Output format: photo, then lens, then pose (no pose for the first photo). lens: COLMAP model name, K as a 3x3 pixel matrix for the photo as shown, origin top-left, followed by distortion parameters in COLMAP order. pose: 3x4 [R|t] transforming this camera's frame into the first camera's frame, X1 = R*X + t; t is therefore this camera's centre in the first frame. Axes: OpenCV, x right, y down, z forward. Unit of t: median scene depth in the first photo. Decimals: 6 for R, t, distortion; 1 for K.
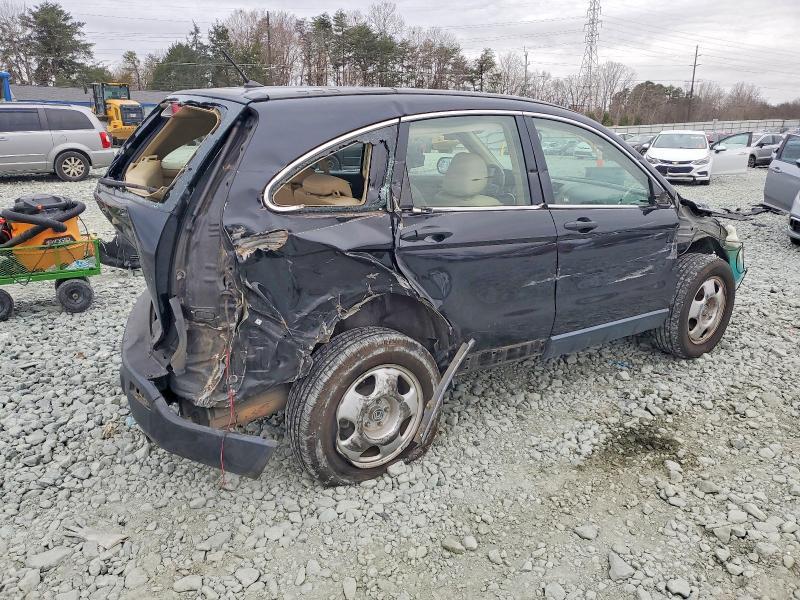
lens RADIAL K [[633.0, 0, 400.0], [0, 633.0, 300.0], [0, 0, 1]] dist [-0.005247, 0.043965]
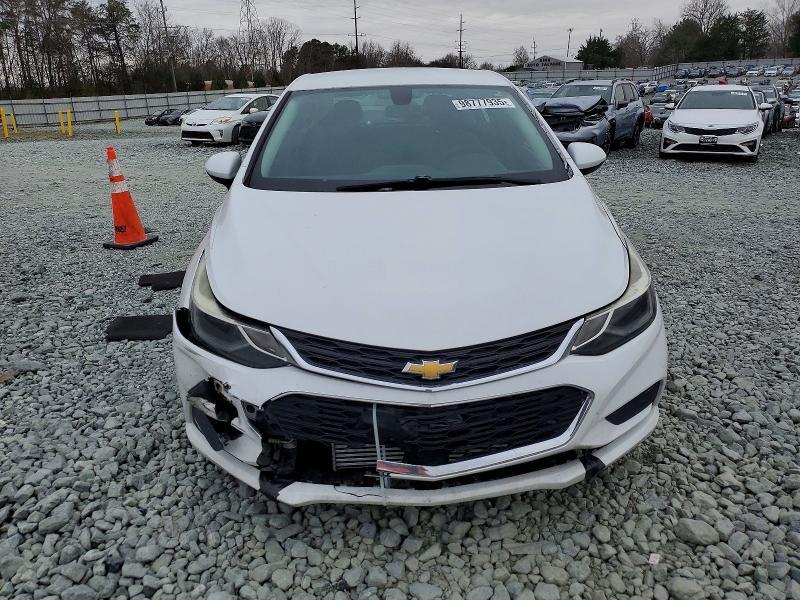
lens RADIAL K [[637.1, 0, 400.0], [0, 637.1, 300.0], [0, 0, 1]] dist [-0.006461, 0.033087]
pose [[0.888575, -0.174808, 0.424120, 0.073322], [0.152208, 0.984521, 0.086894, -0.044988], [-0.432745, -0.012658, 0.901428, 0.171908]]
